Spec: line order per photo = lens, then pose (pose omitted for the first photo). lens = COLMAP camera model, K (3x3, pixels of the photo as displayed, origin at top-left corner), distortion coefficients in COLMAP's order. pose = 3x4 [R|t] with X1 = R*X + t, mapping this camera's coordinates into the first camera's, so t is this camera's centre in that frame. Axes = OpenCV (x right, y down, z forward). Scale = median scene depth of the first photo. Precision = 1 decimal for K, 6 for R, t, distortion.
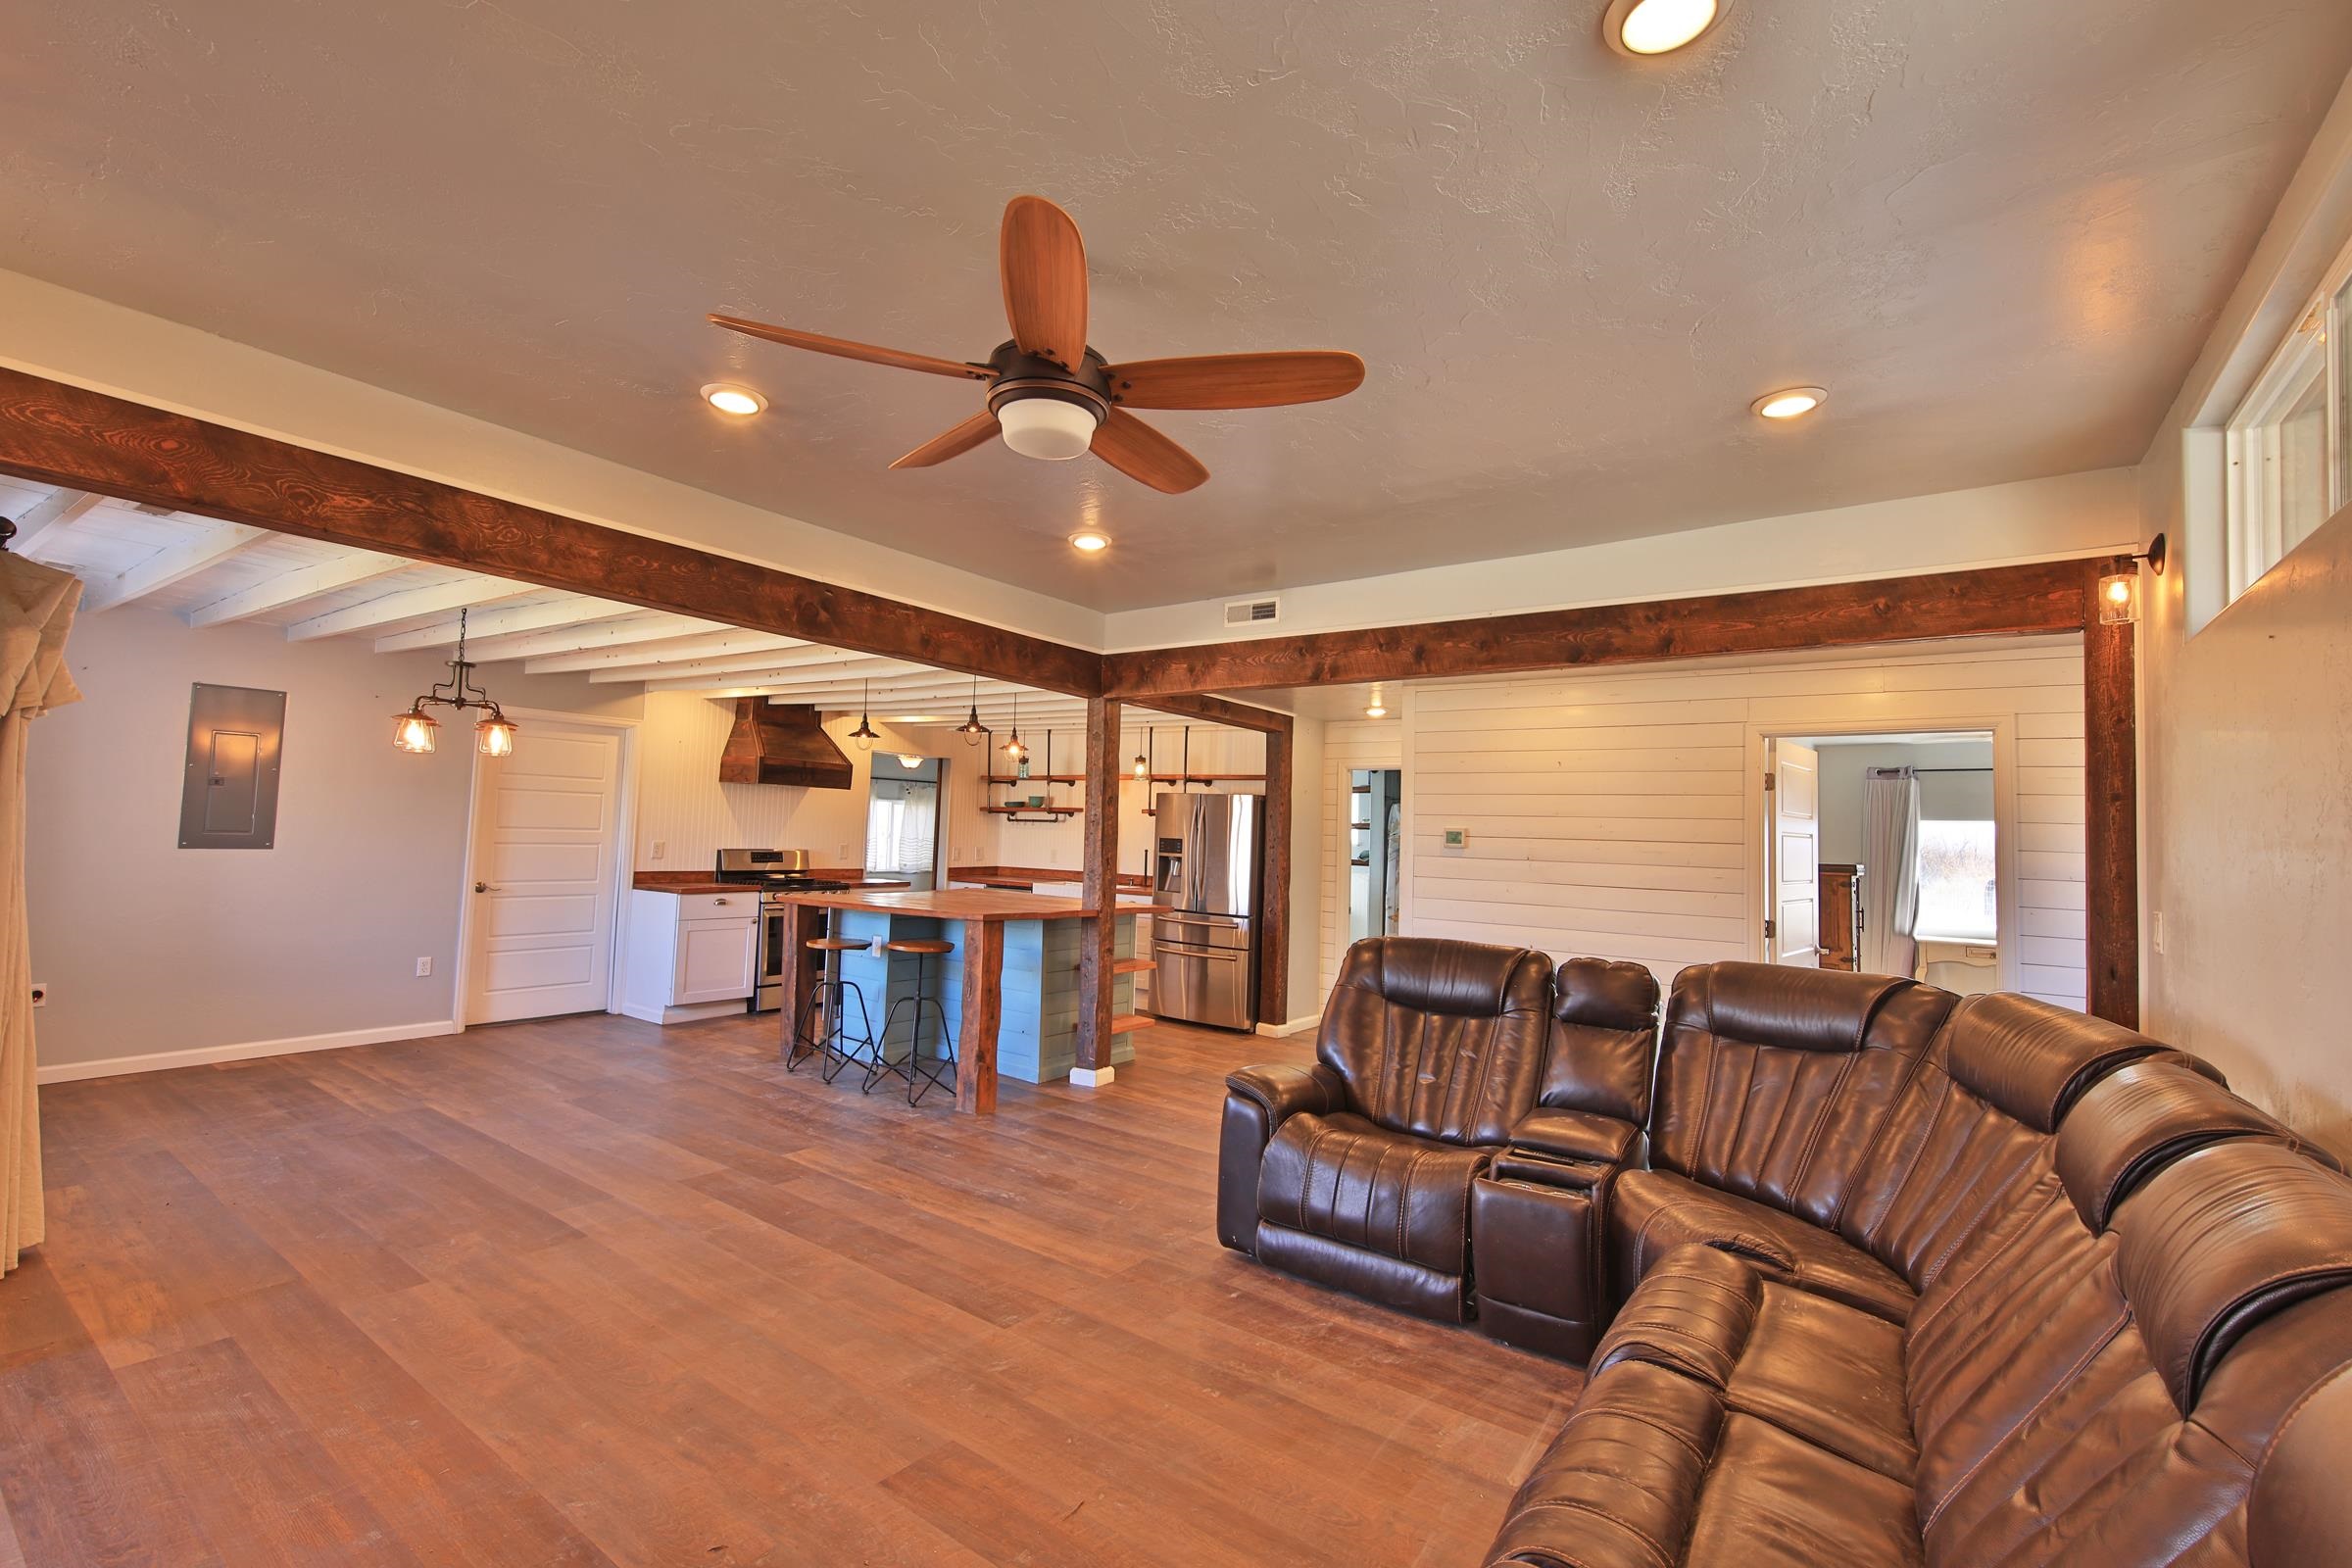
lens RADIAL K [[1031.1, 0, 1175.2], [0, 1031.1, 781.7], [0, 0, 1]] dist [0.002203, 0.000126]
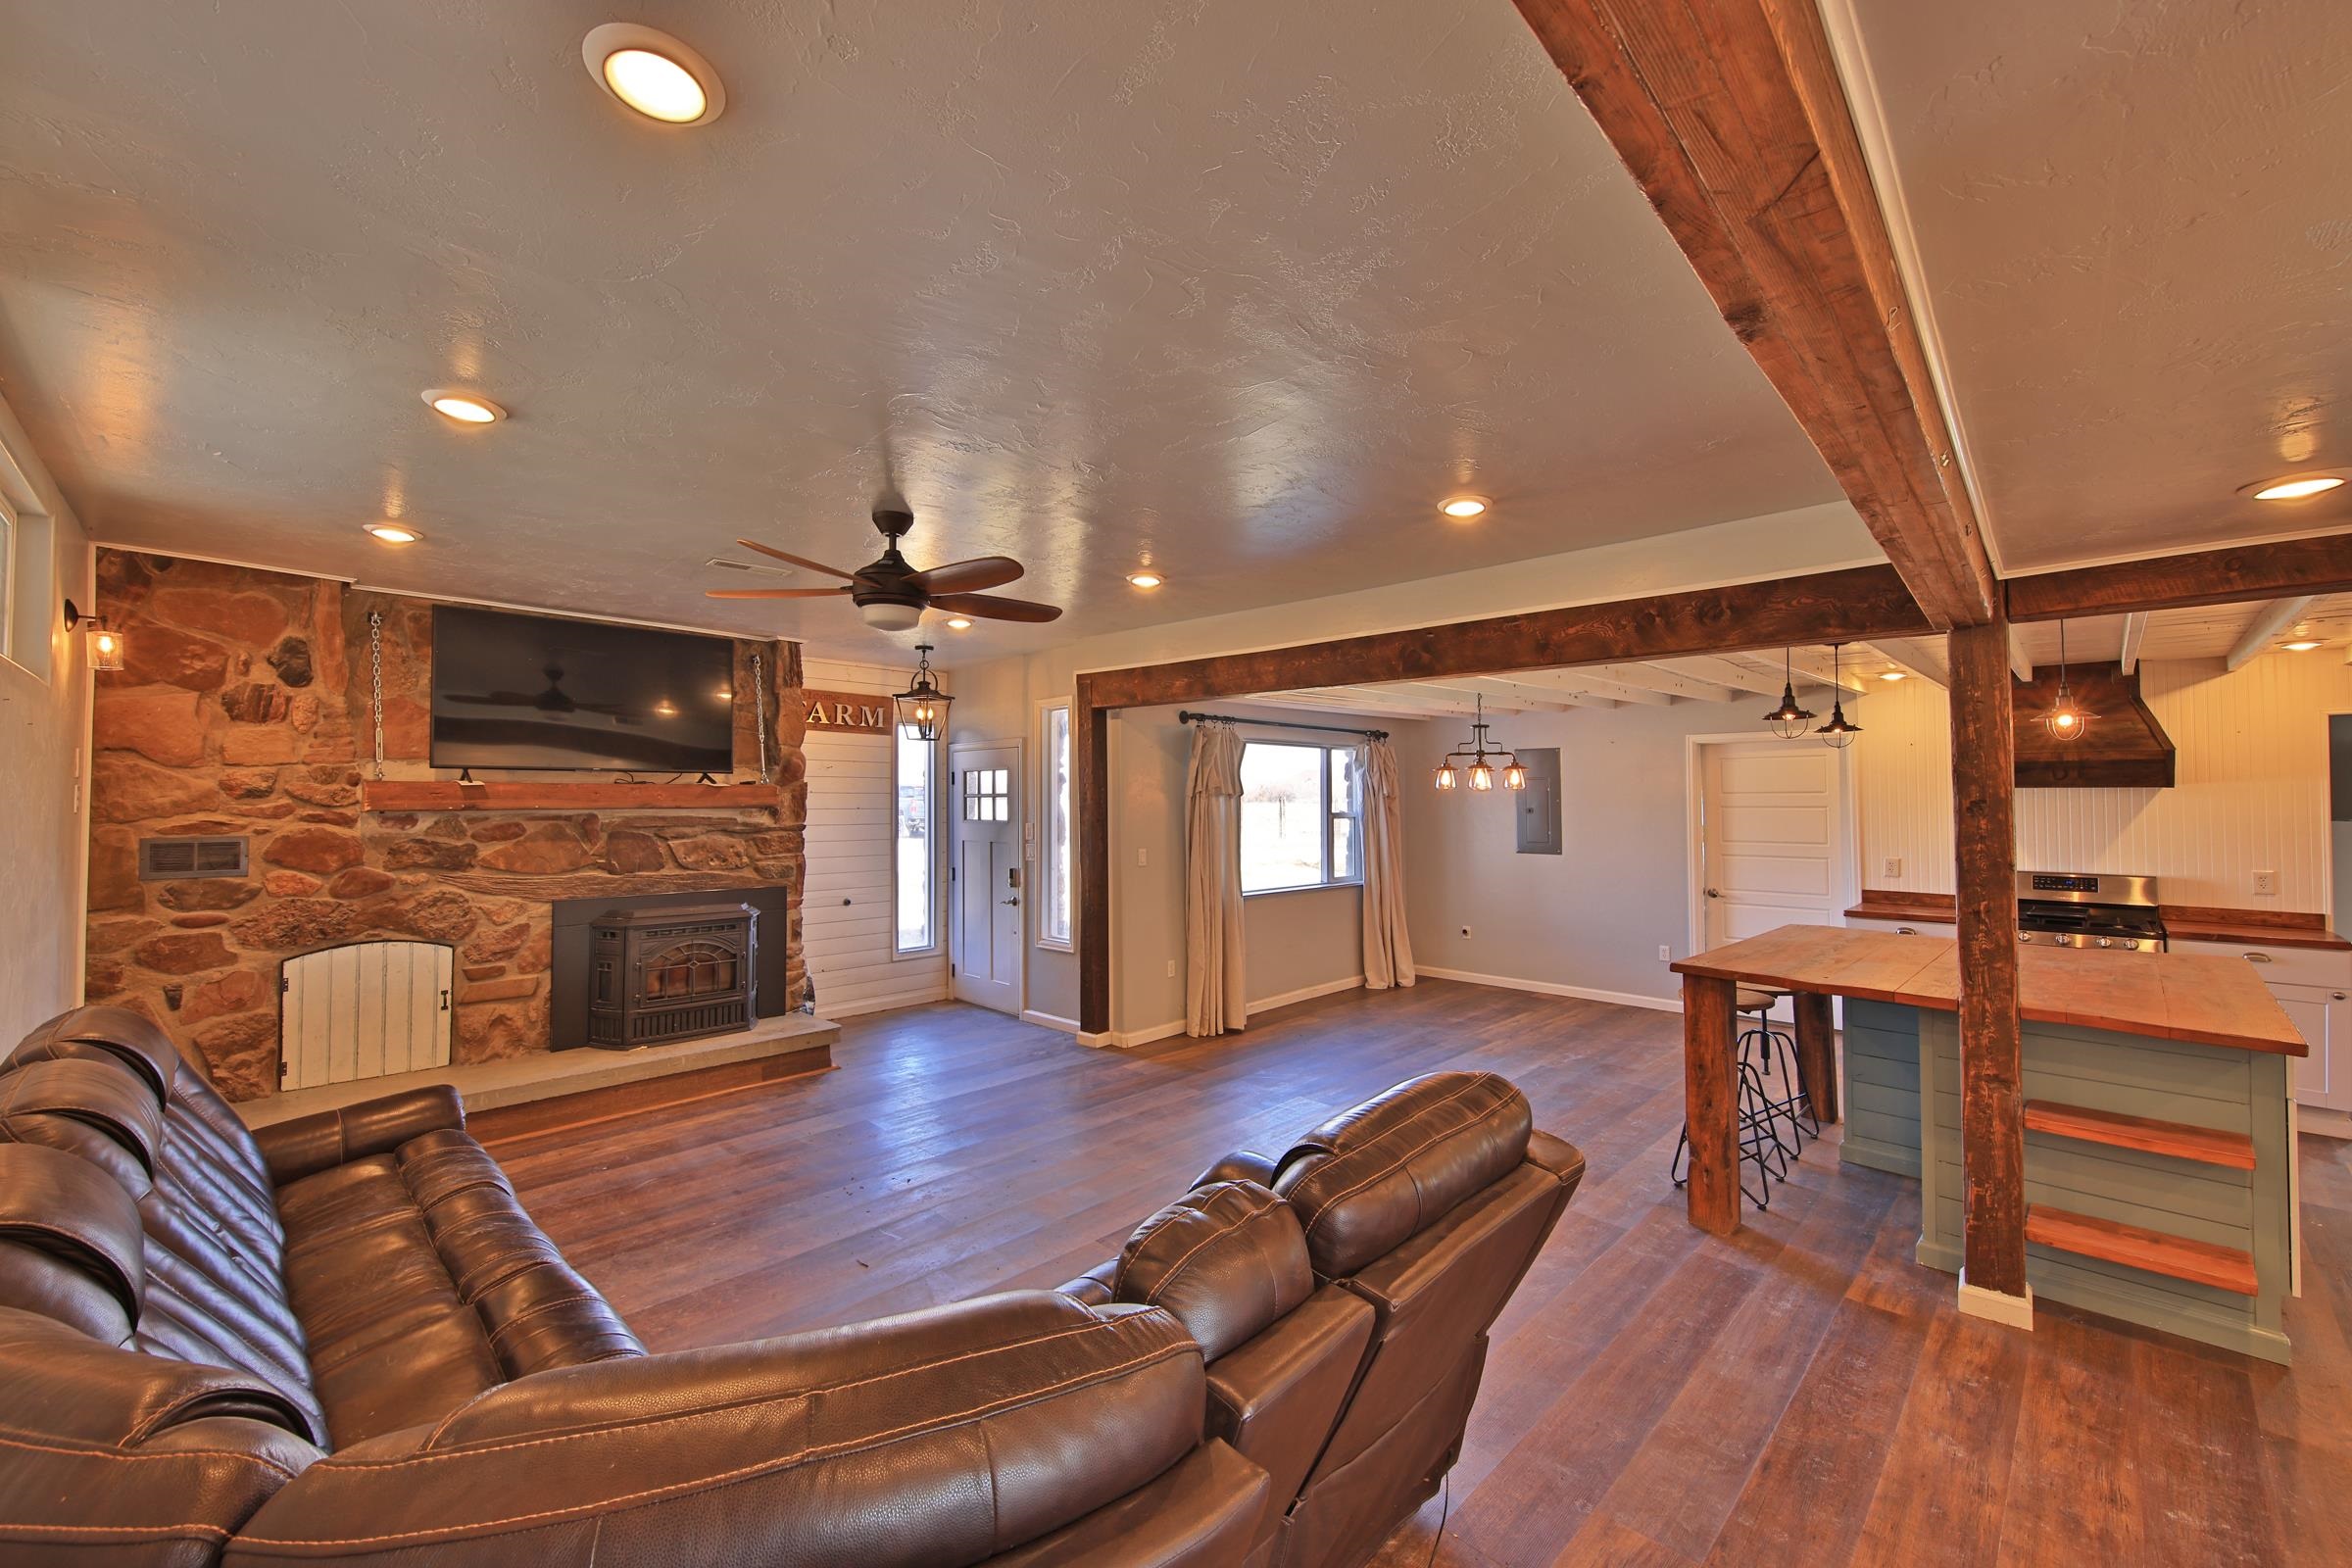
lens RADIAL K [[918.0, 0, 1174.7], [0, 918.0, 785.6], [0, 0, 1]] dist [-0.002309, -0.000197]
pose [[-0.147345, -0.047271, -0.987955, 0.495630], [0.046926, 0.997398, -0.054721, 0.012773], [0.987971, -0.054424, -0.144743, 0.649163]]
